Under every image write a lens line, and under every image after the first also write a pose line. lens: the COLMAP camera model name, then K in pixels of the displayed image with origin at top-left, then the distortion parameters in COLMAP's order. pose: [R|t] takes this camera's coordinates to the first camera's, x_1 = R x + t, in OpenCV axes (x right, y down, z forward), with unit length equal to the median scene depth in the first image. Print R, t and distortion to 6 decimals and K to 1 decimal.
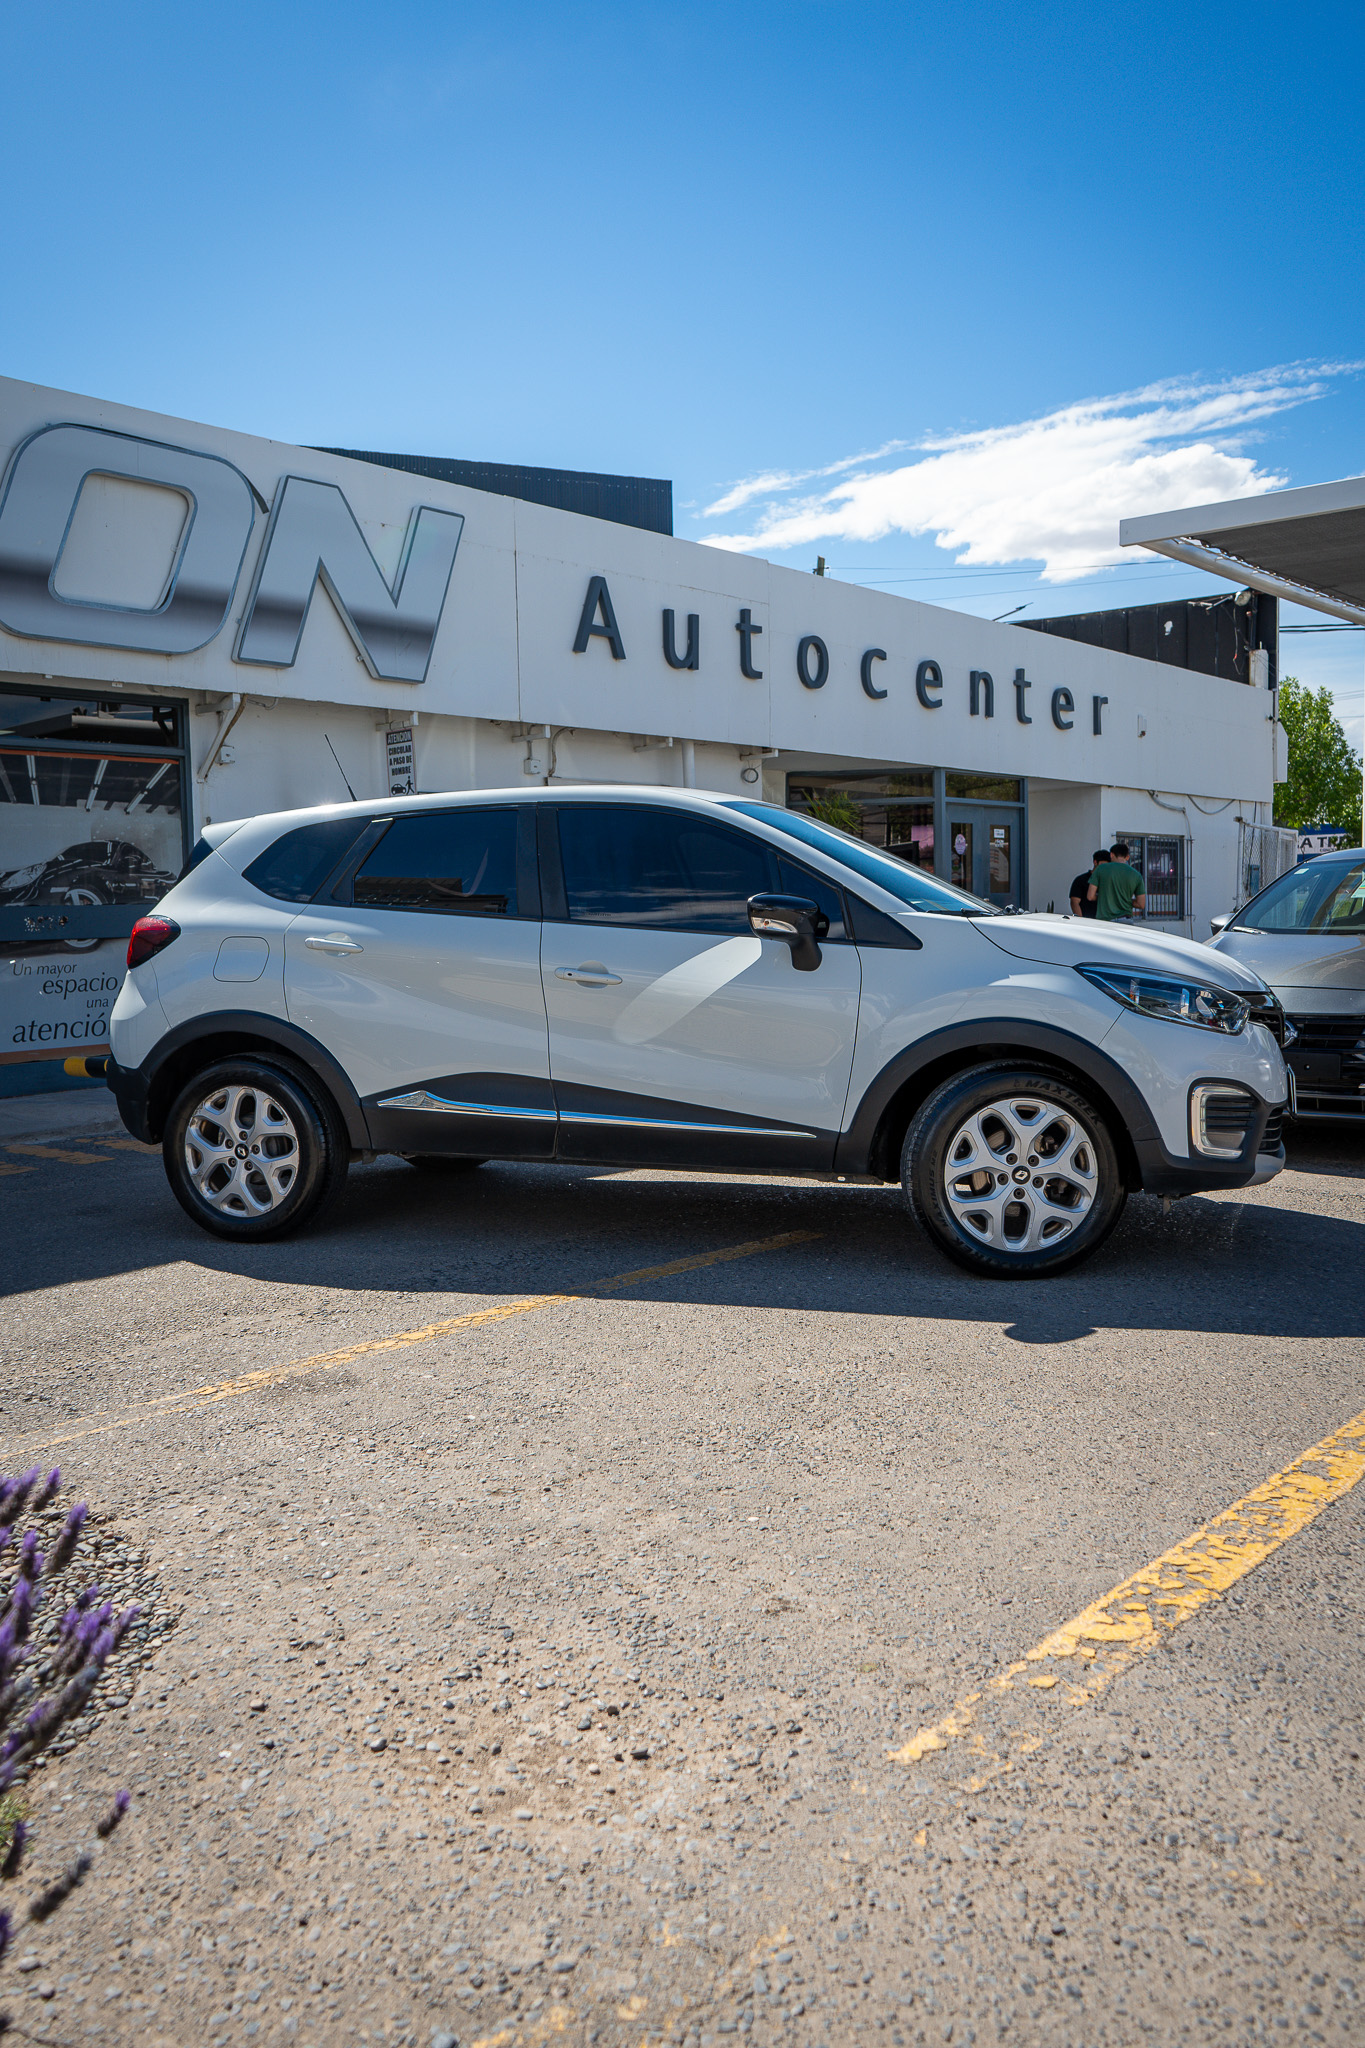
lens RADIAL K [[1658.7, 0, 682.5], [0, 1658.7, 1024.0], [0, 0, 1]] dist [-0.005273, -0.002257]
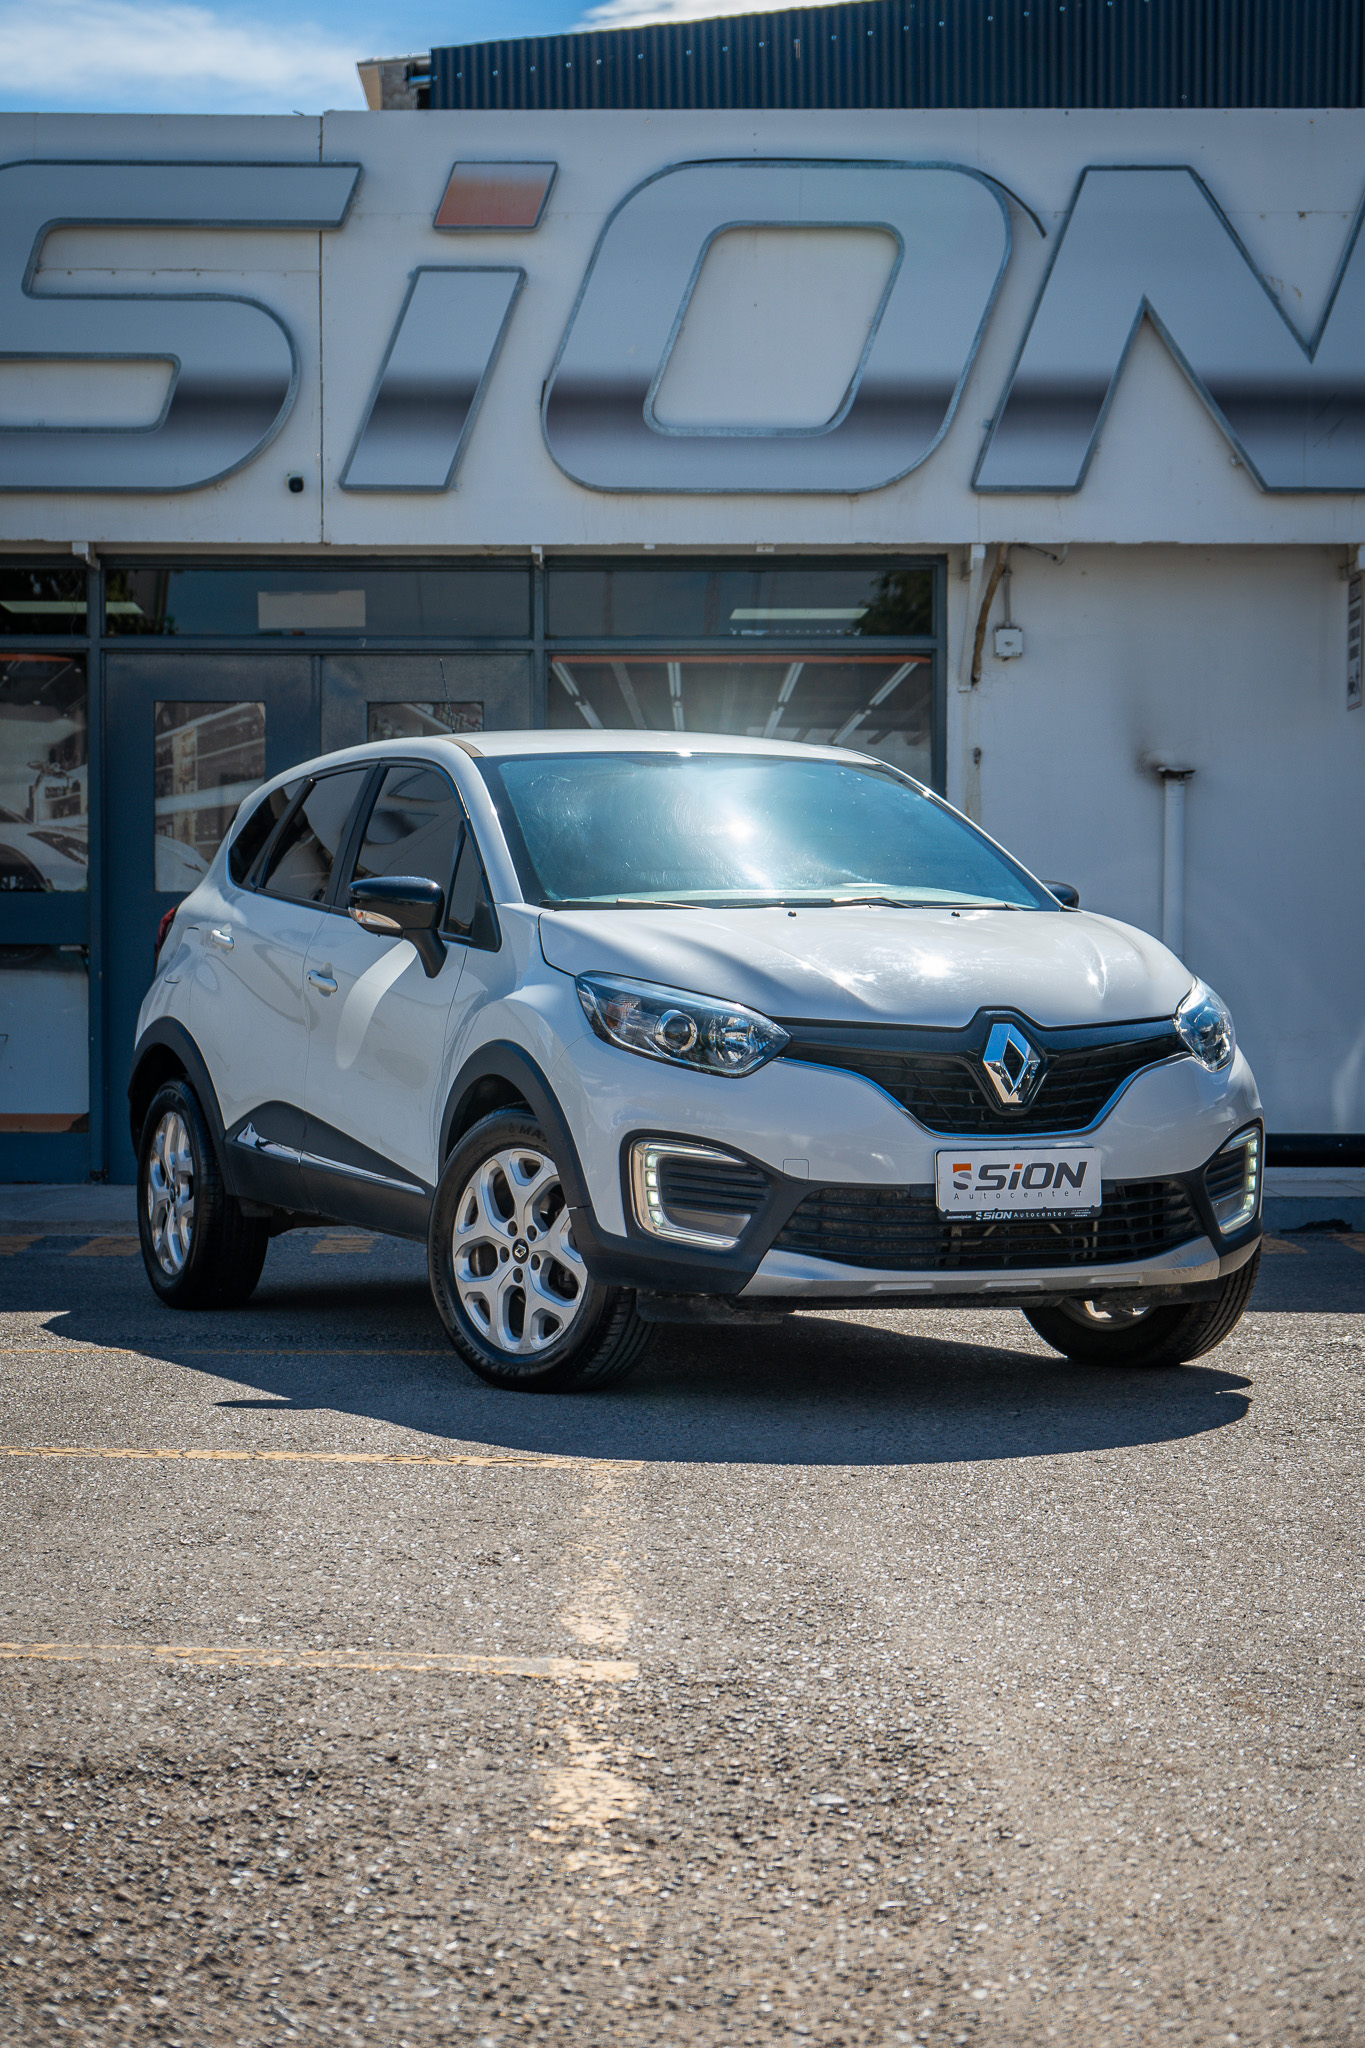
lens RADIAL K [[4329.1, 0, 682.5], [0, 4329.1, 1024.0], [0, 0, 1]] dist [0.287818, 0.044131]
pose [[0.670714, 0.032375, -0.741009, 1.457959], [-0.065163, 0.997756, -0.015389, 0.011468], [0.738848, 0.058608, 0.671318, -0.236068]]
